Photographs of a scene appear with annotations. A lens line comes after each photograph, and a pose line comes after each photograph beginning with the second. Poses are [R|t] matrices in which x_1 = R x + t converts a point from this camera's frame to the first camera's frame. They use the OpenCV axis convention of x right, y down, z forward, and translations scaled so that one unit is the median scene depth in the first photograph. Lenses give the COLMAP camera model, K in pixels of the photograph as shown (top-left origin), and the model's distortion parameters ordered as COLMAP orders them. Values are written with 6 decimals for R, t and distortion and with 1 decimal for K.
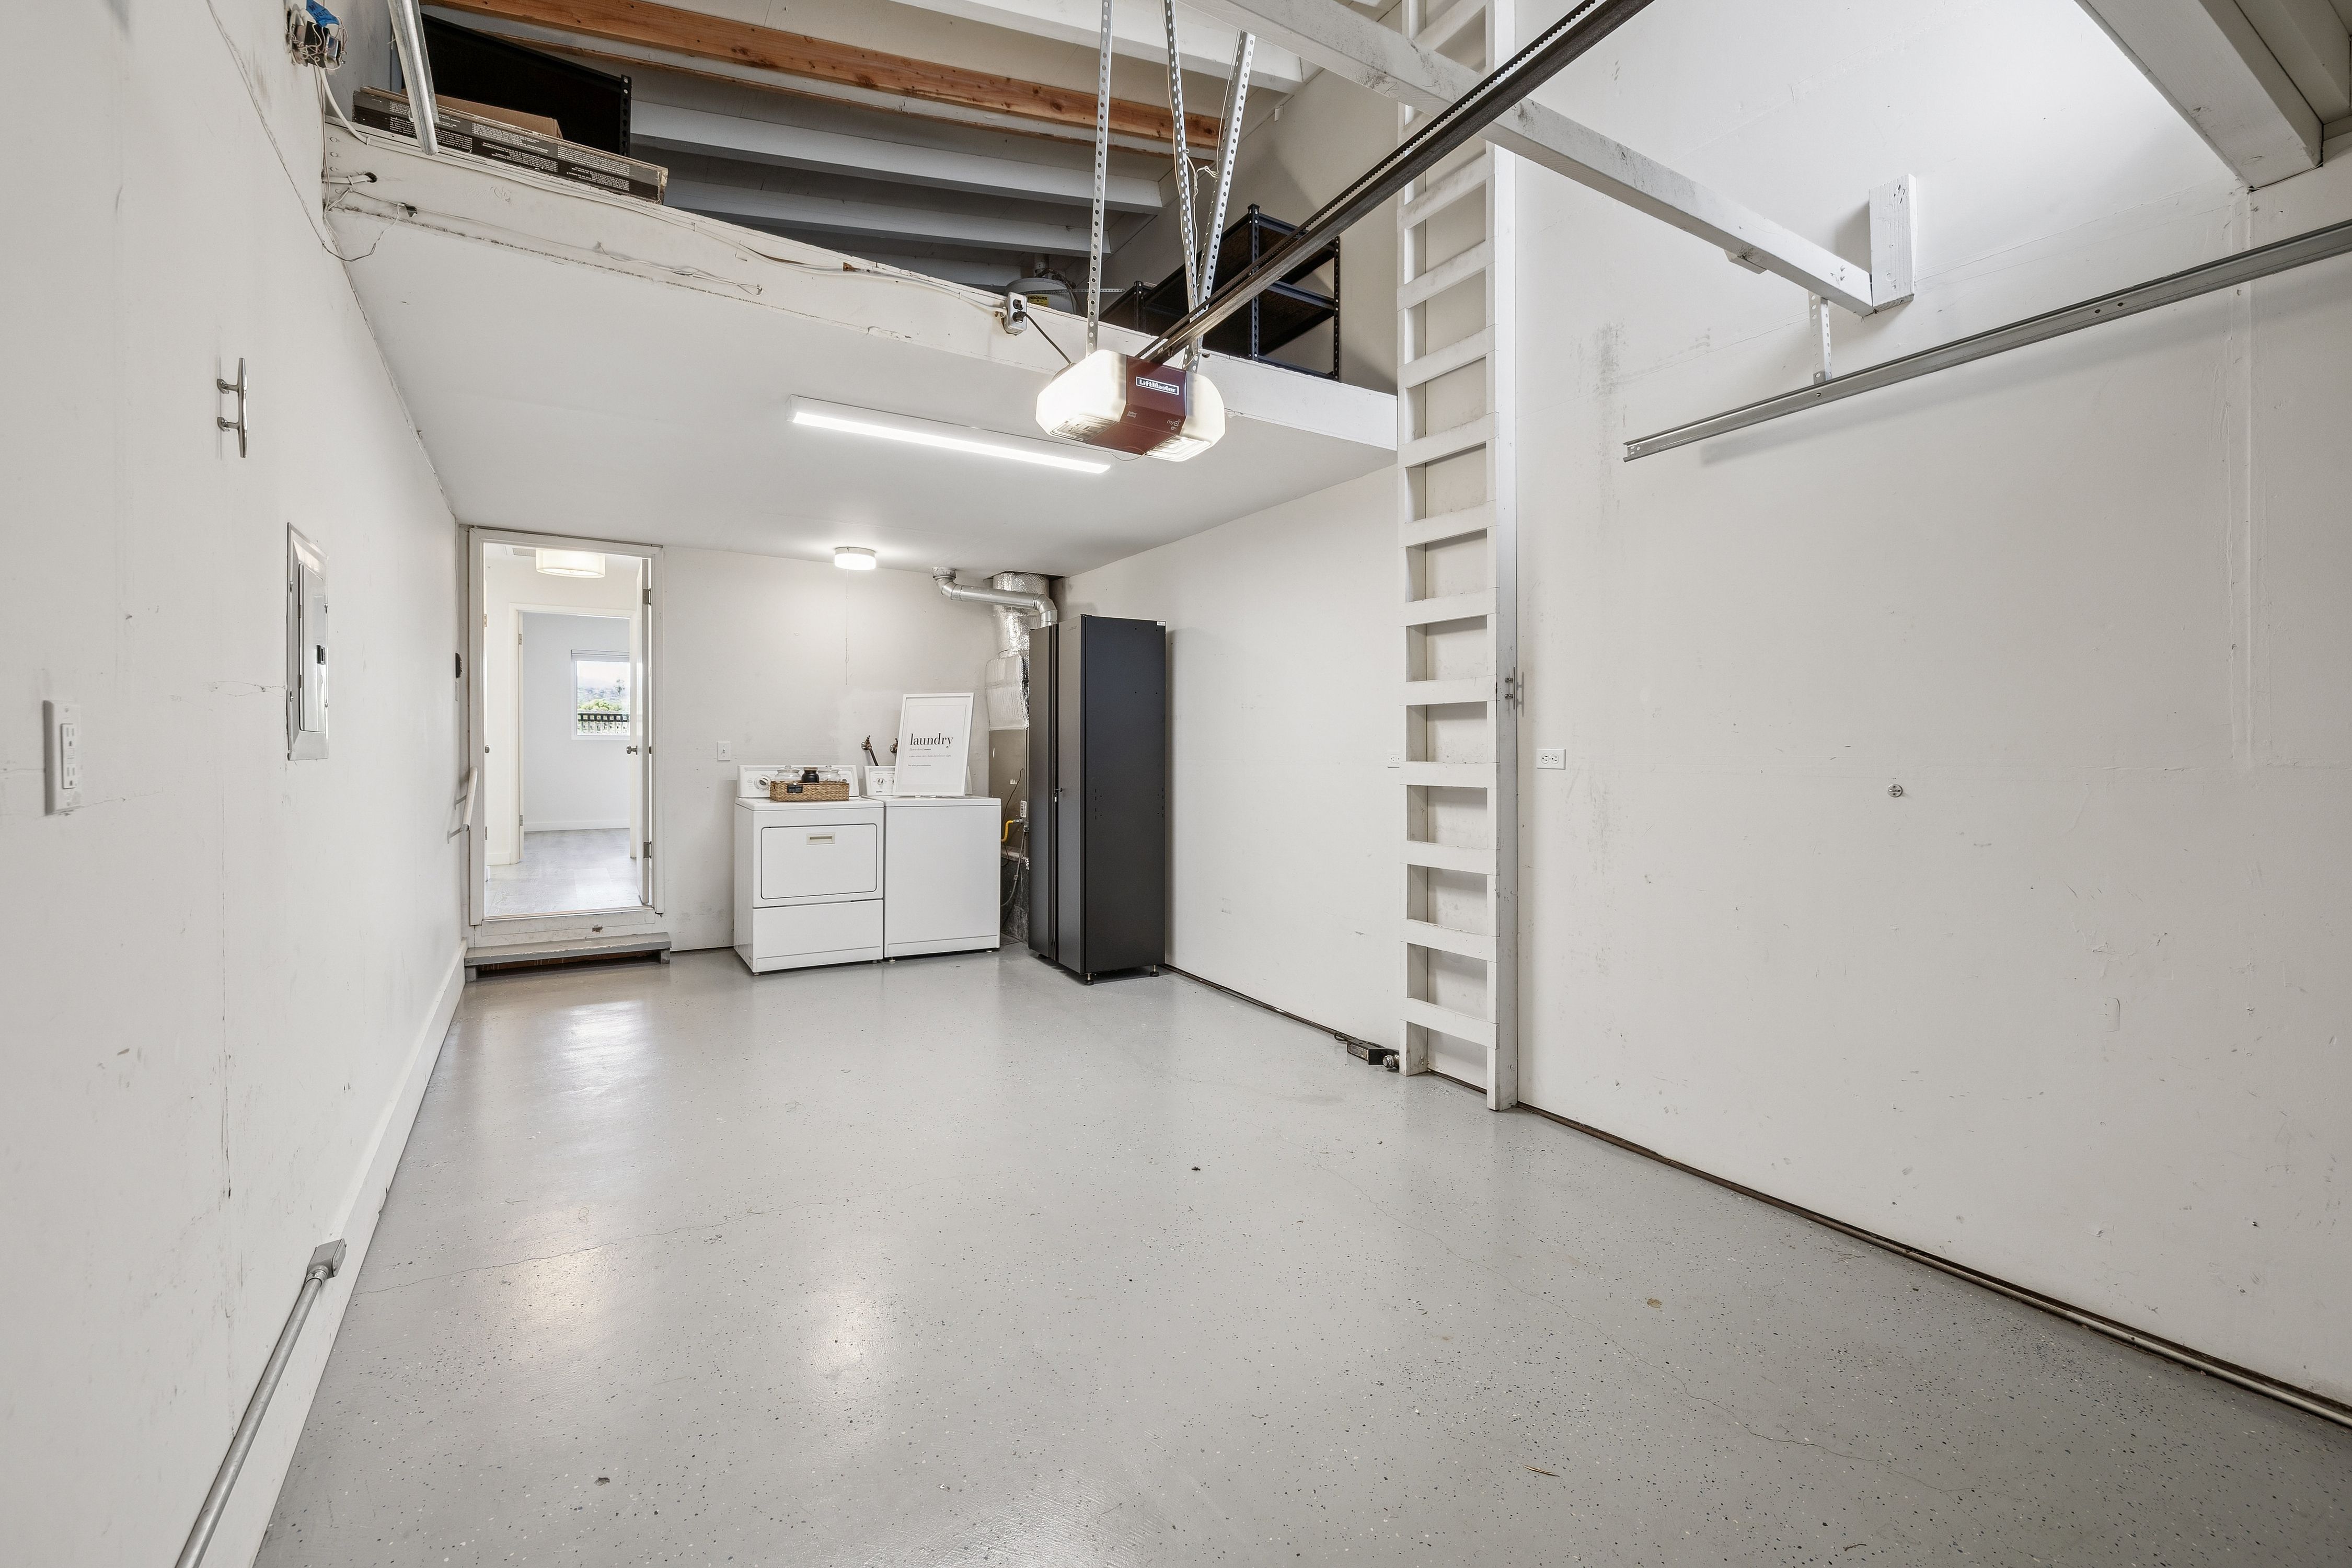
lens RADIAL K [[1001.4, 0, 1173.9], [0, 1001.4, 754.2], [0, 0, 1]] dist [-0.001174, -0.000110]
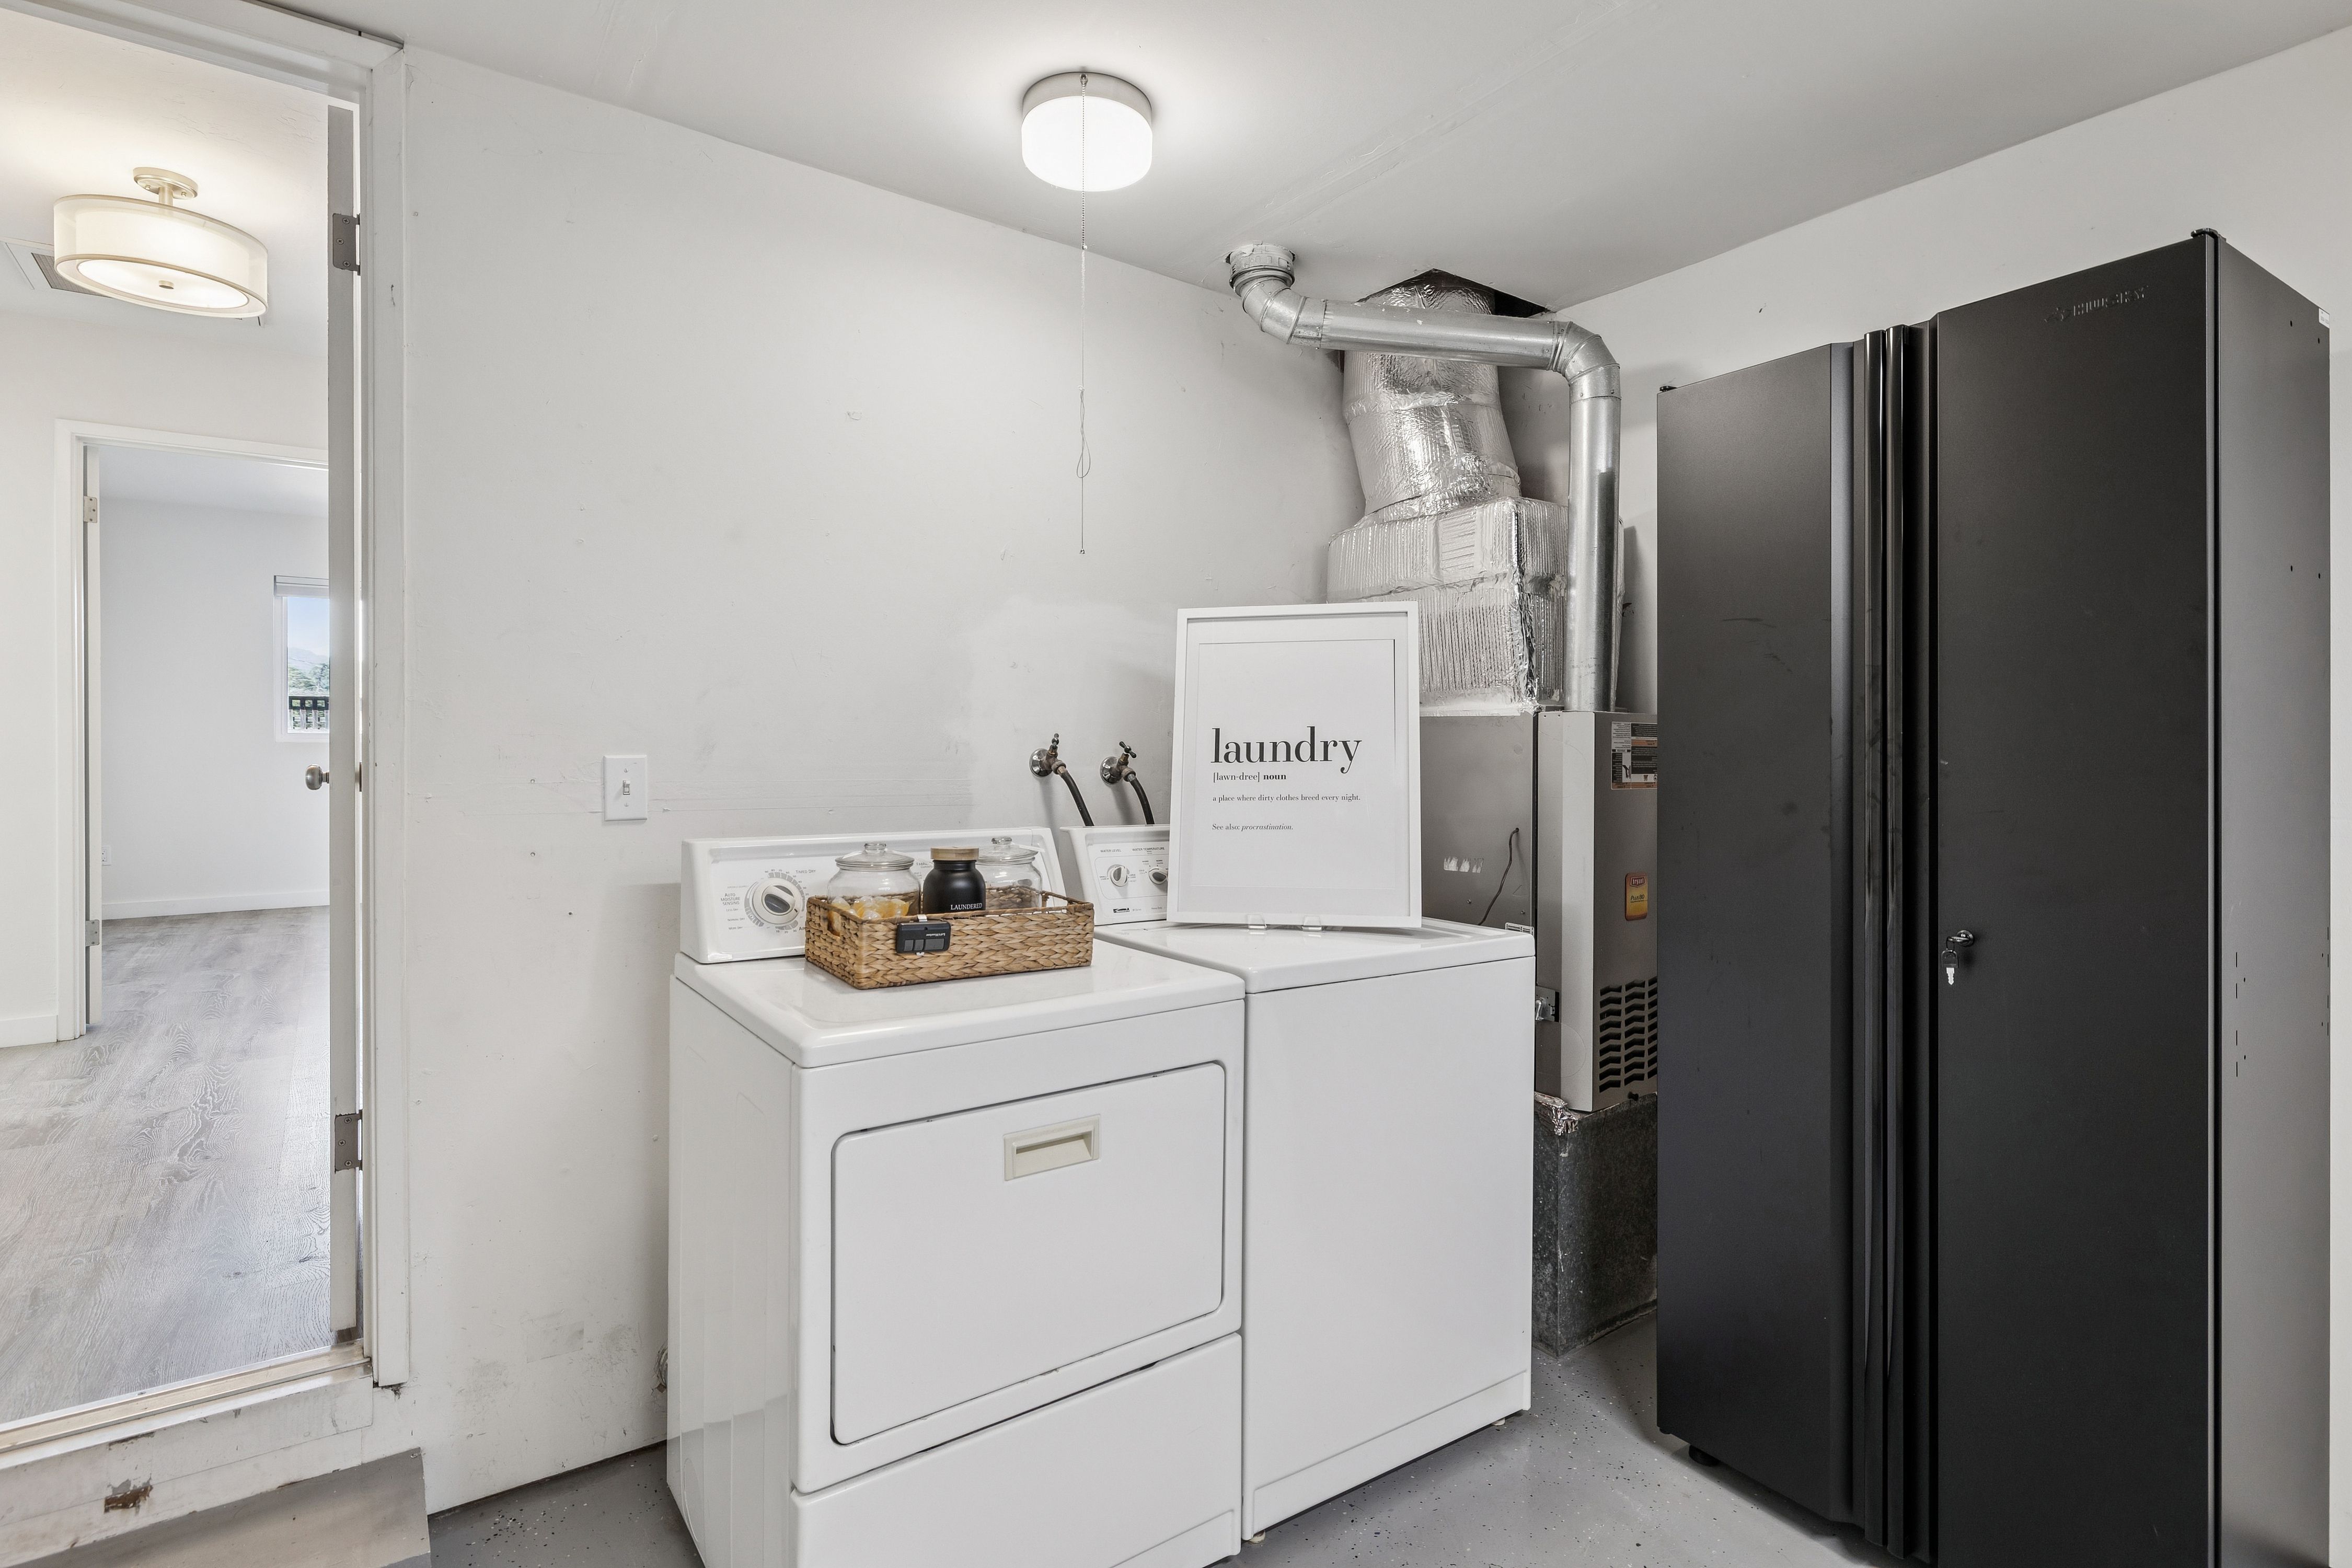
lens RADIAL K [[1158.8, 0, 1177.5], [0, 1158.8, 750.4], [0, 0, 1]] dist [0.001214, 0.000607]
pose [[0.996895, -0.000956, 0.078739, -0.319106], [0.001259, 0.999992, -0.003806, -0.012343], [-0.078735, 0.003893, 0.996888, 0.657156]]
